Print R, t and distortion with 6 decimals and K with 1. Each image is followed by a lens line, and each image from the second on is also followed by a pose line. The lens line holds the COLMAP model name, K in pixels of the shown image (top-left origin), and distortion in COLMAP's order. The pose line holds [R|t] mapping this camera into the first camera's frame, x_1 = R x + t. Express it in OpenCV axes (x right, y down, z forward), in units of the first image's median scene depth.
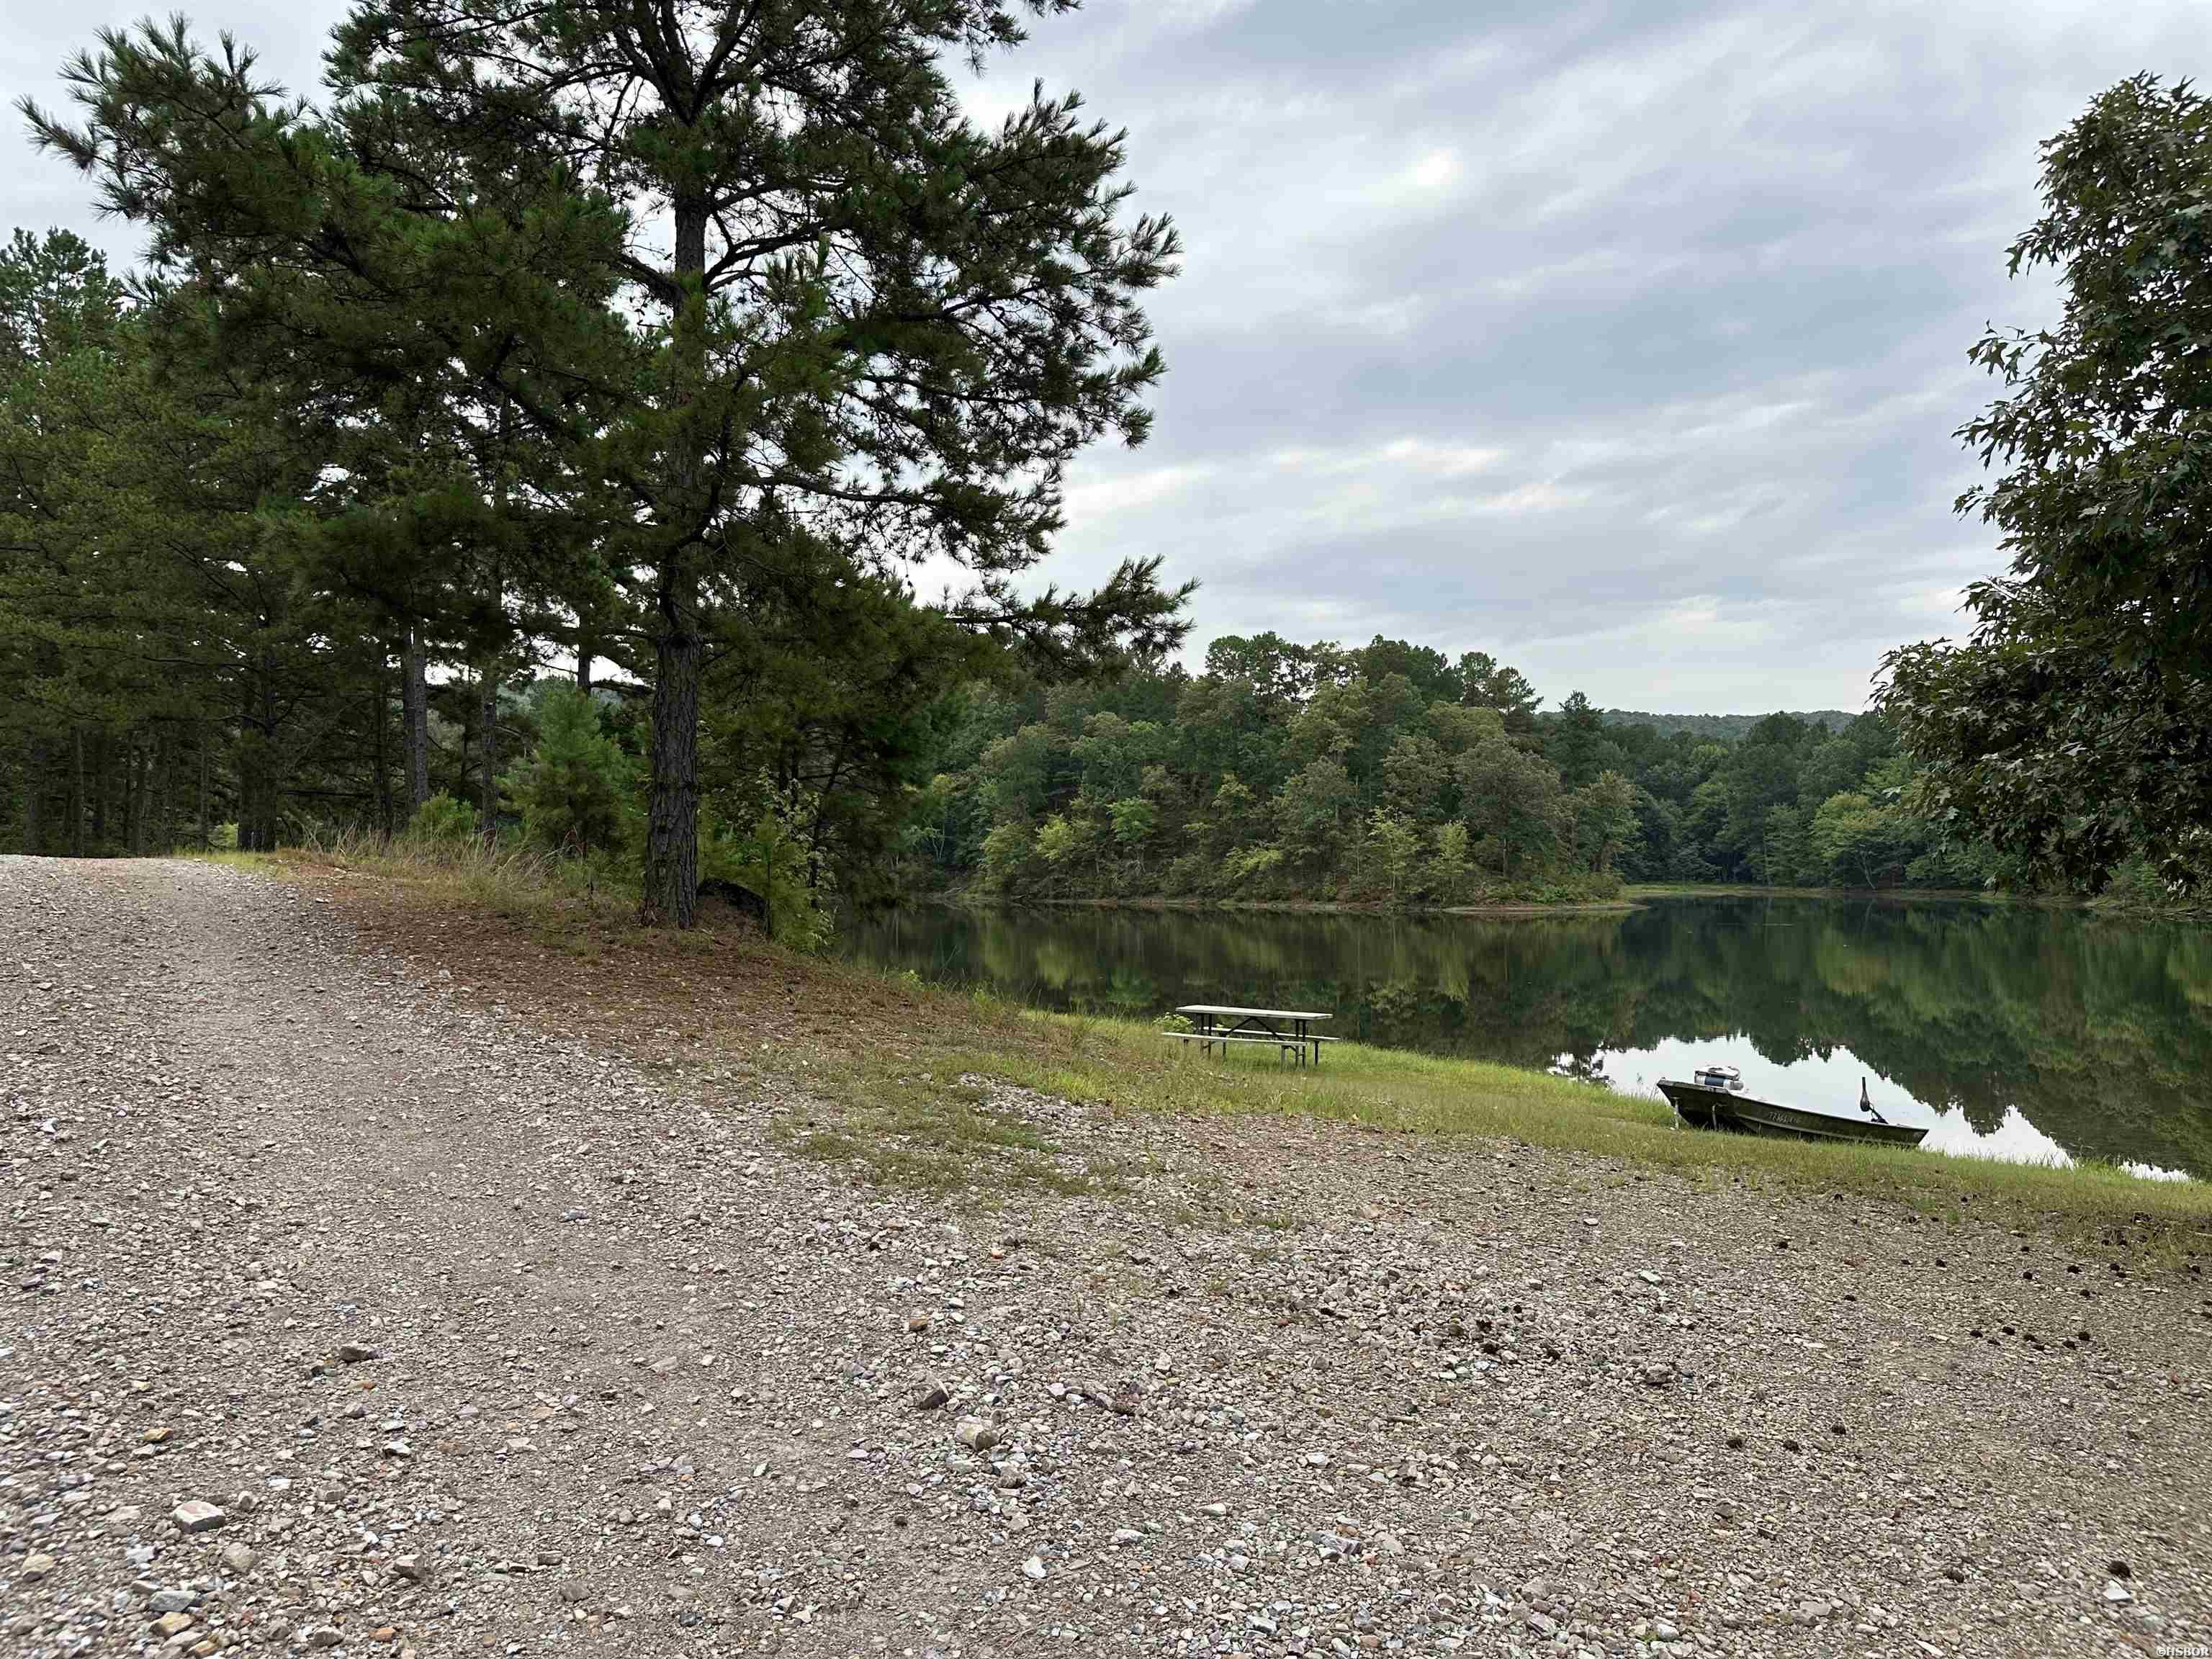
lens RADIAL K [[1531.8, 0, 1105.5], [0, 1531.8, 824.9], [0, 0, 1]] dist [0.103605, -0.136629]
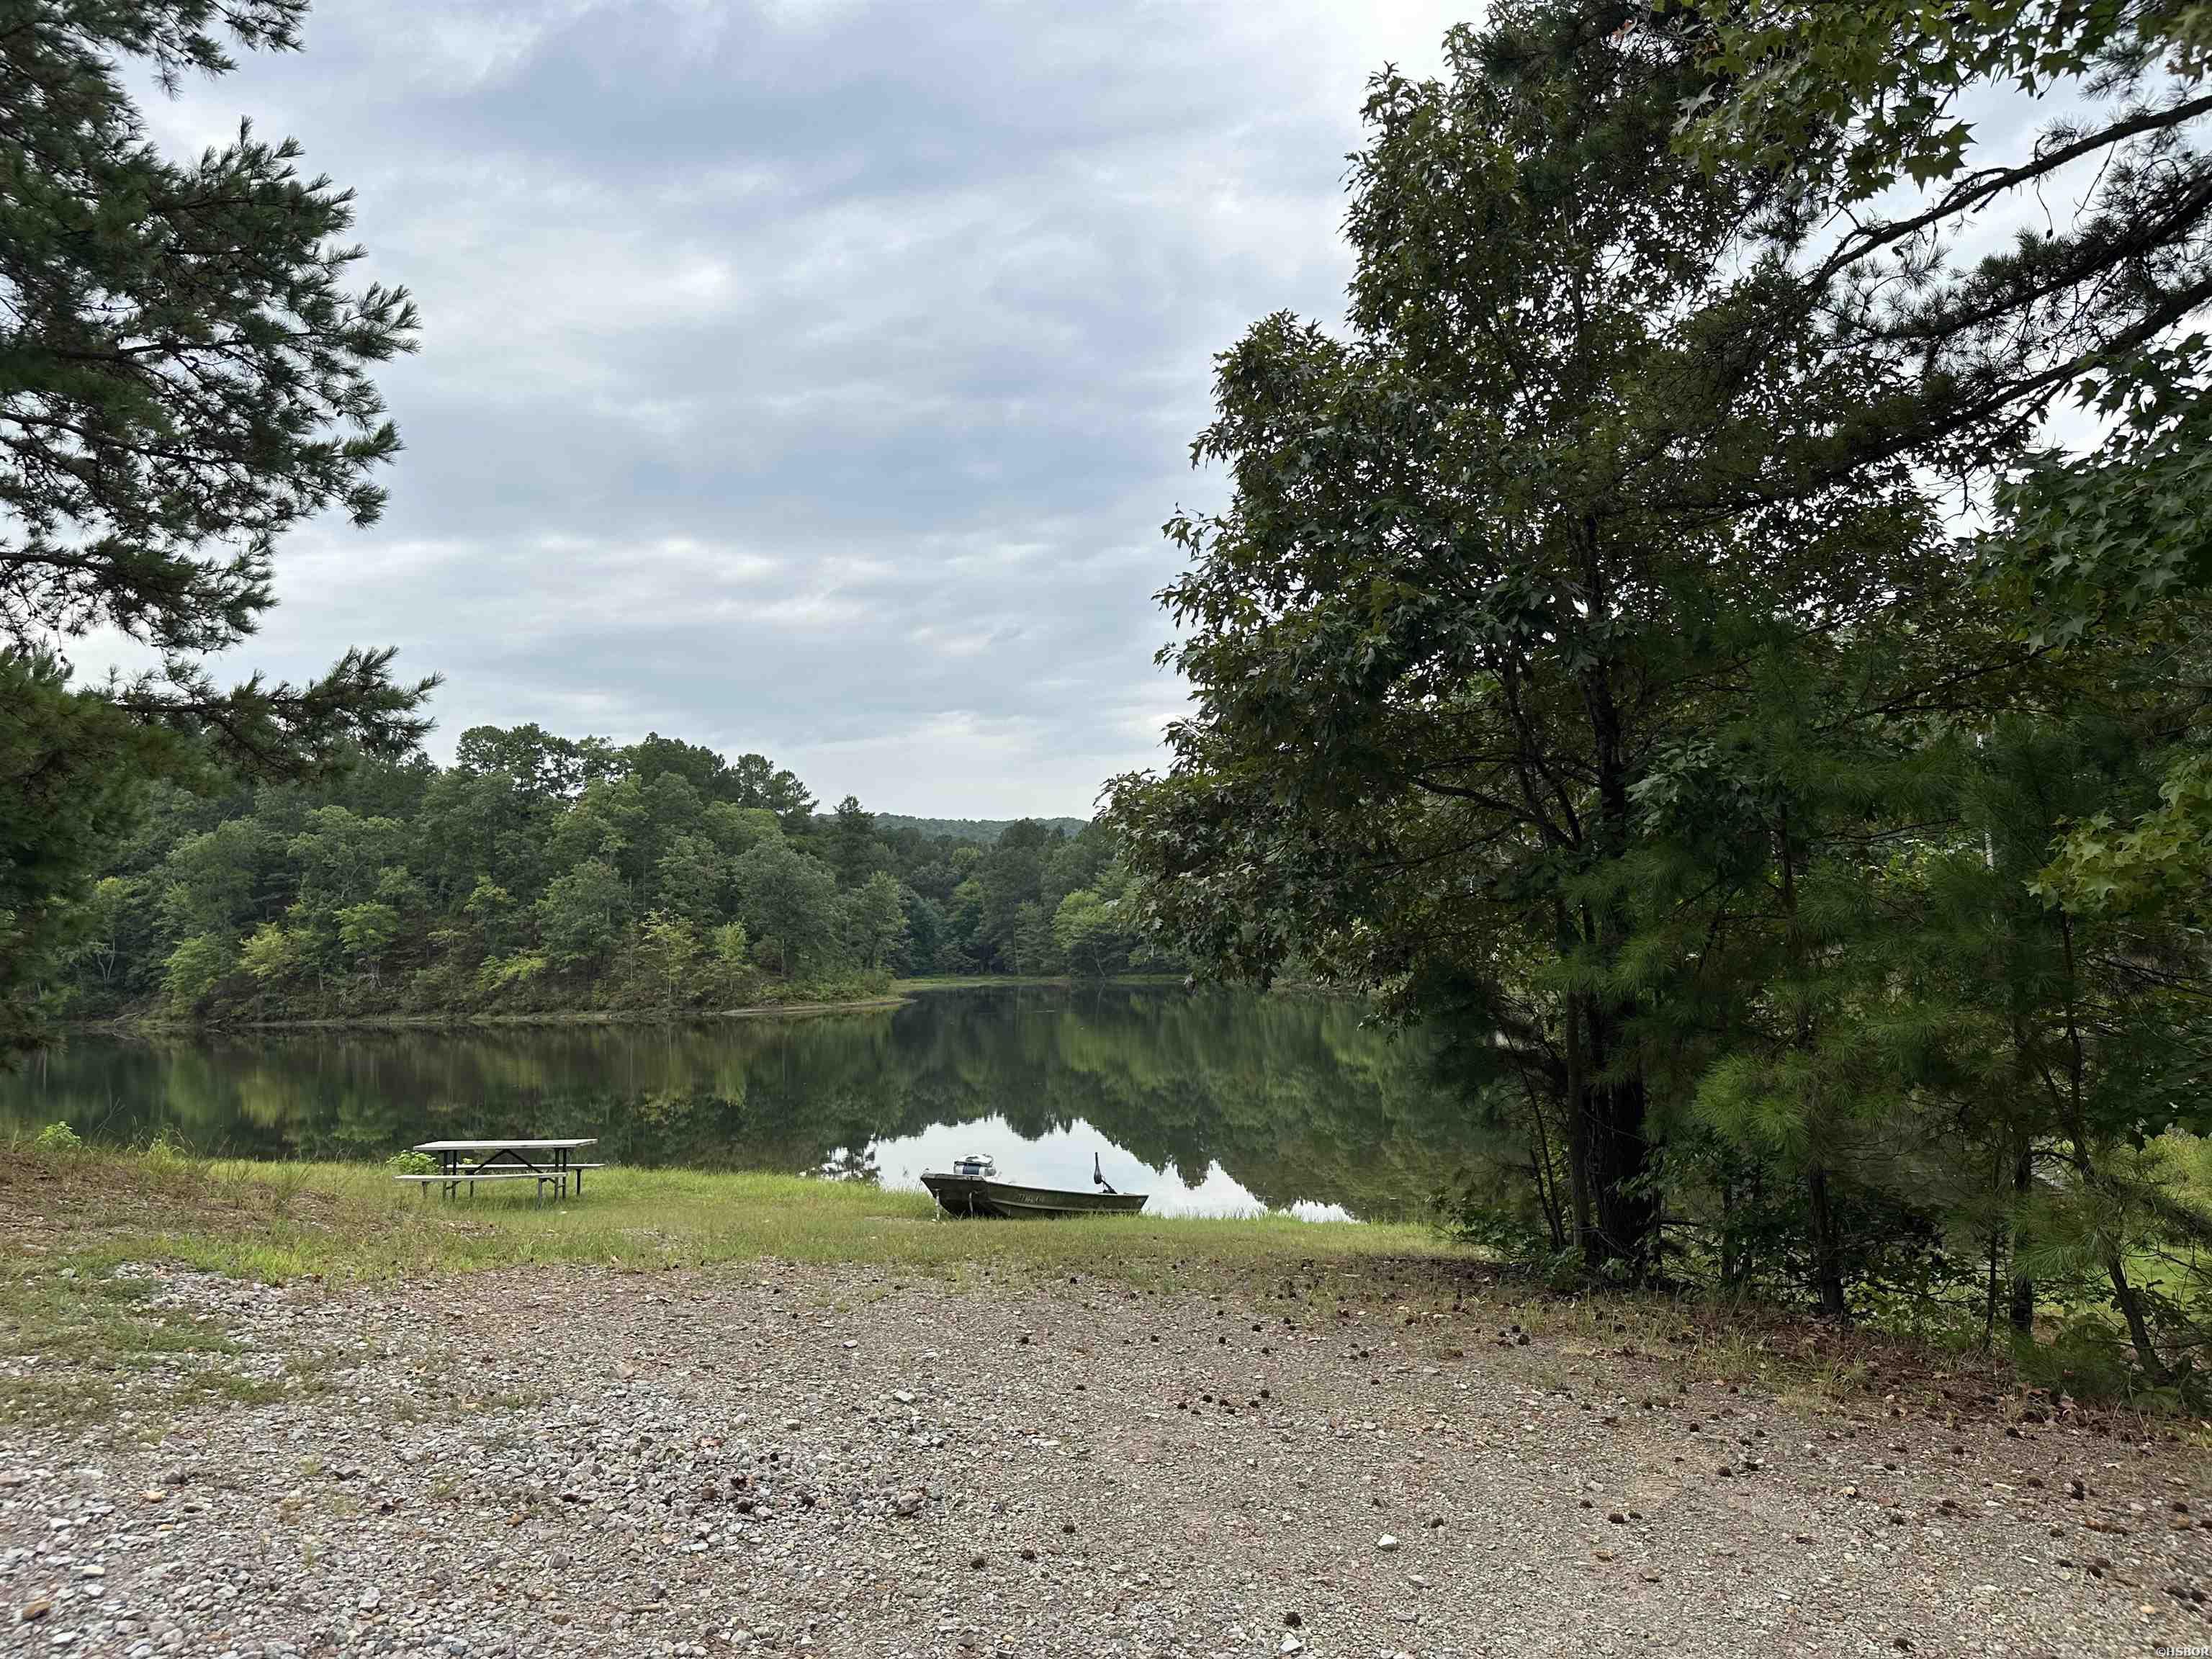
lens RADIAL K [[1533.0, 0, 1119.5], [0, 1533.0, 825.8], [0, 0, 1]] dist [0.084292, -0.134952]
pose [[0.892331, 0.010942, 0.451249, 0.004773], [0.017793, 0.998076, -0.059386, -0.007928], [-0.451030, 0.061021, 0.890420, 0.002725]]
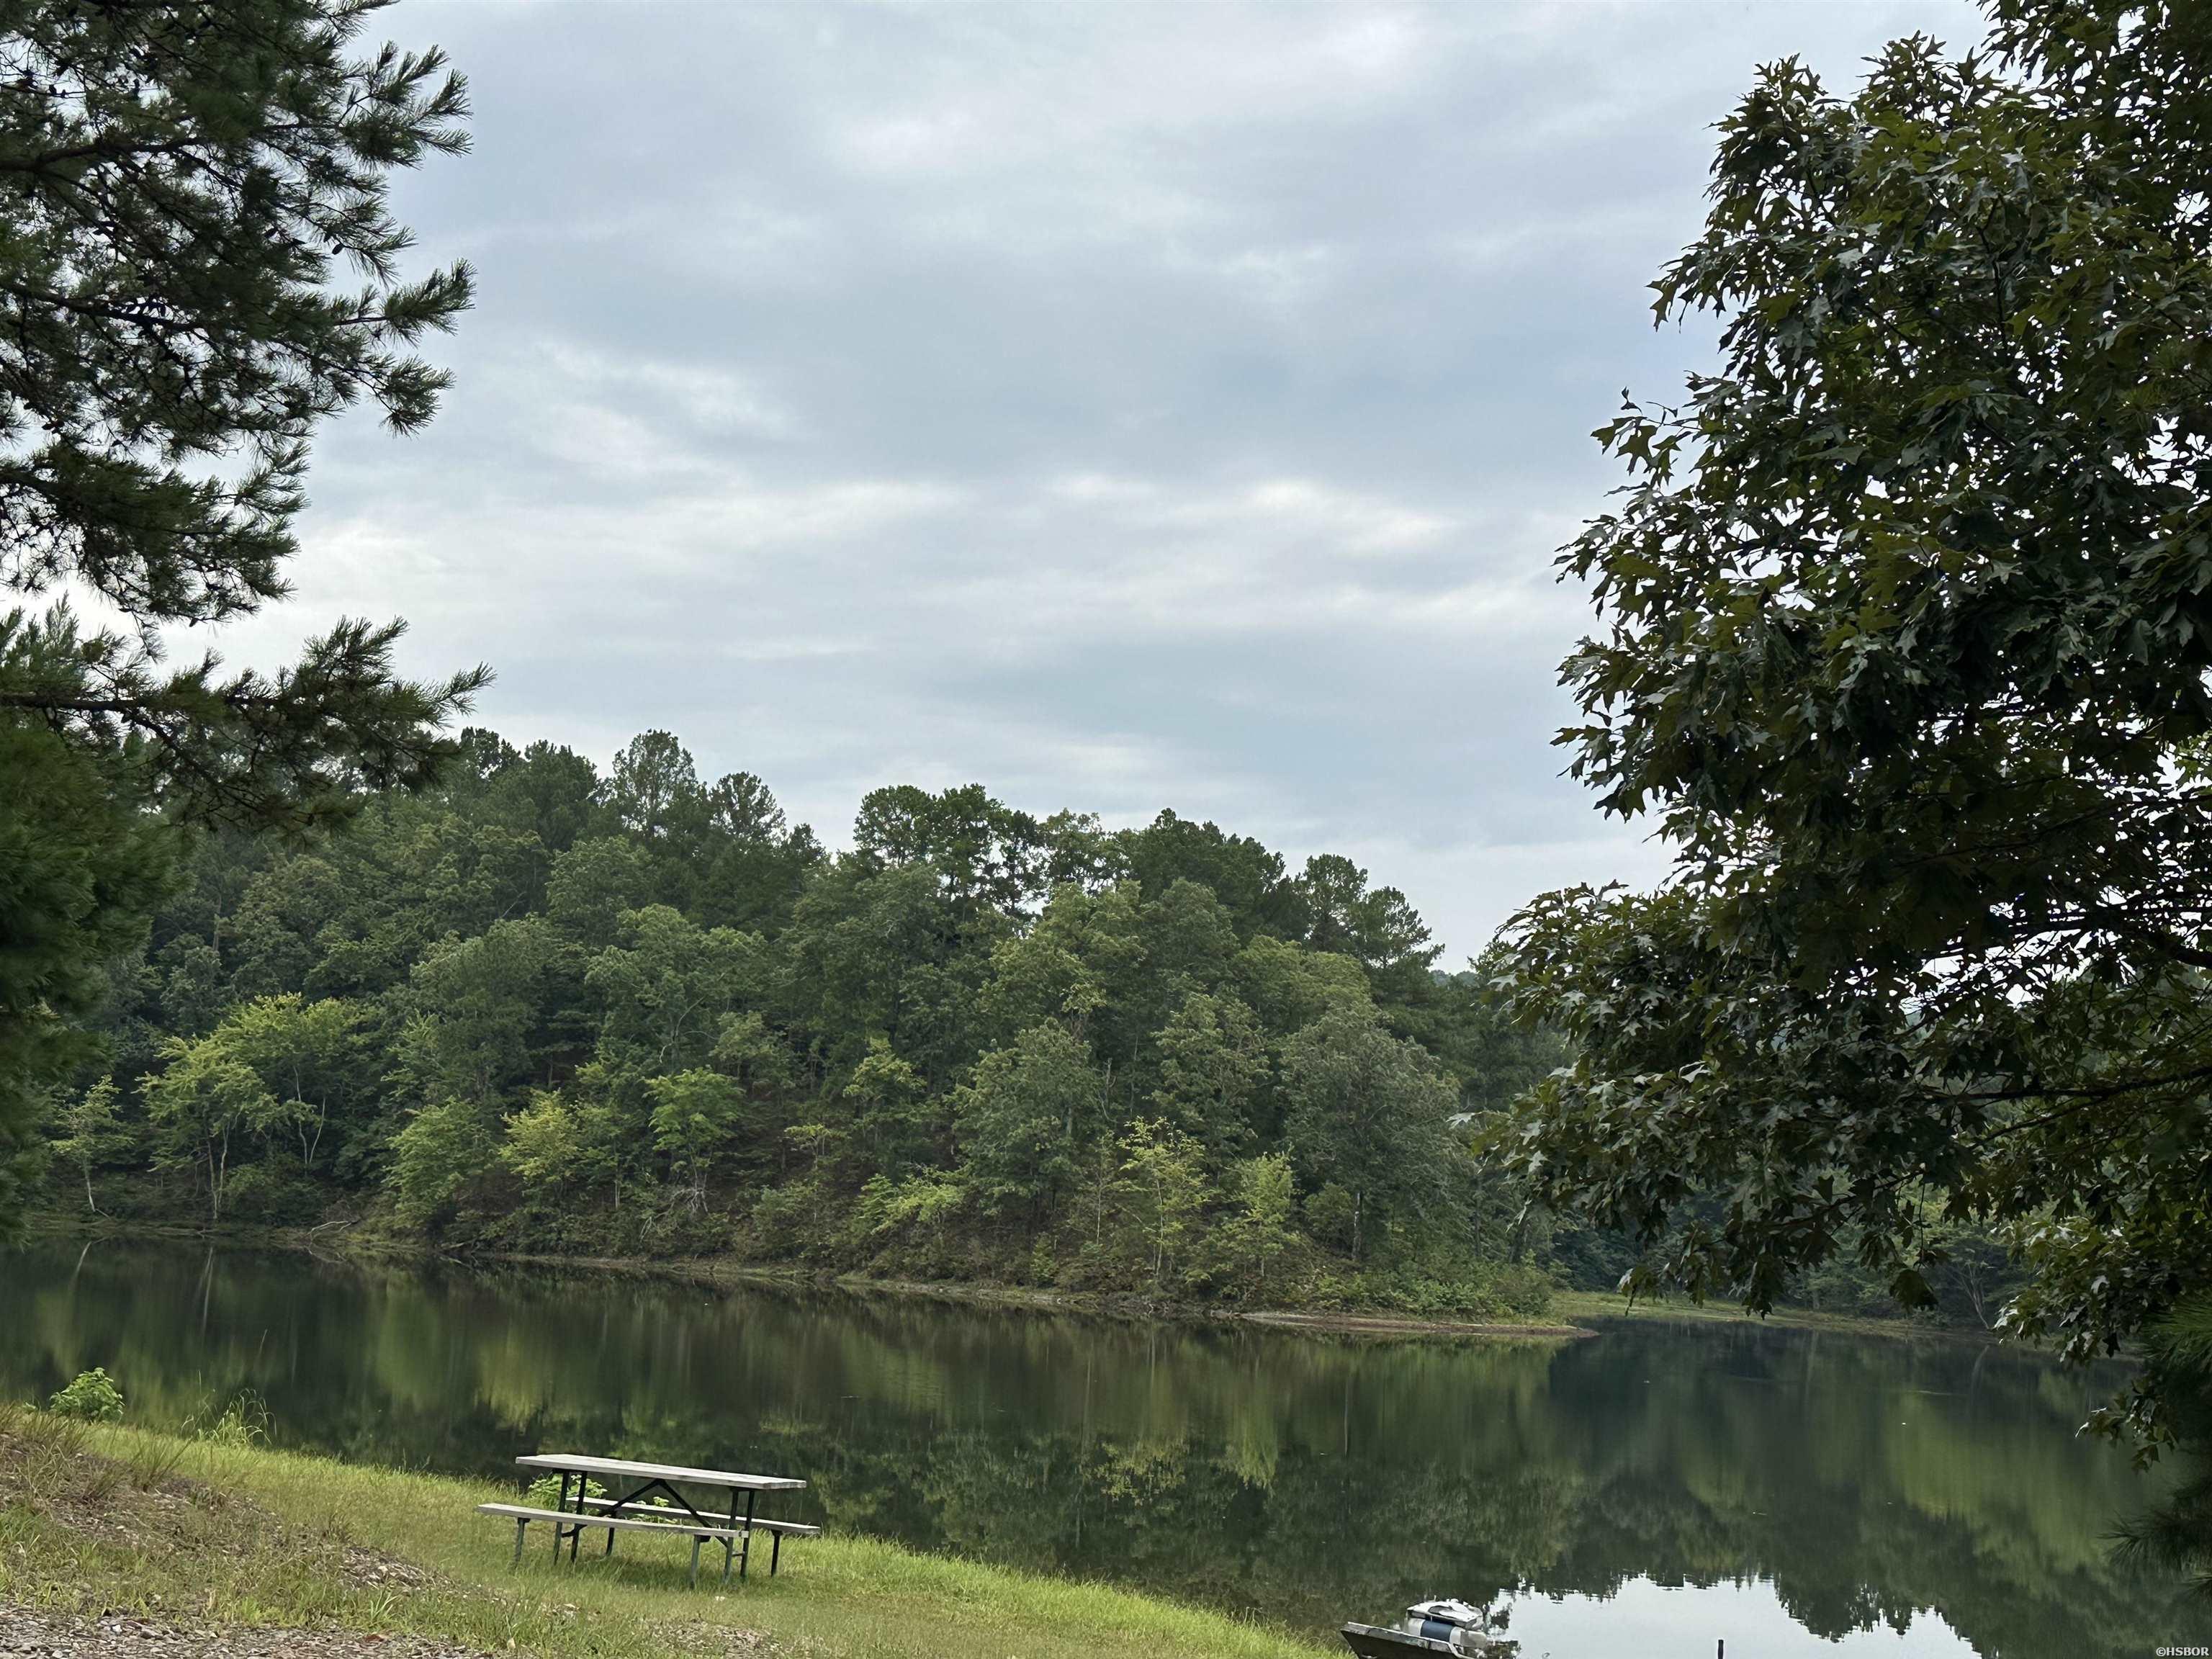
lens RADIAL K [[2824.5, 0, 1168.2], [0, 2824.5, 796.0], [0, 0, 1]] dist [0.122766, -0.022581]
pose [[0.984525, 0.088896, 0.151021, 0.136463], [-0.070214, 0.989691, -0.124829, -0.000535], [-0.160561, 0.112293, 0.980617, -0.054944]]
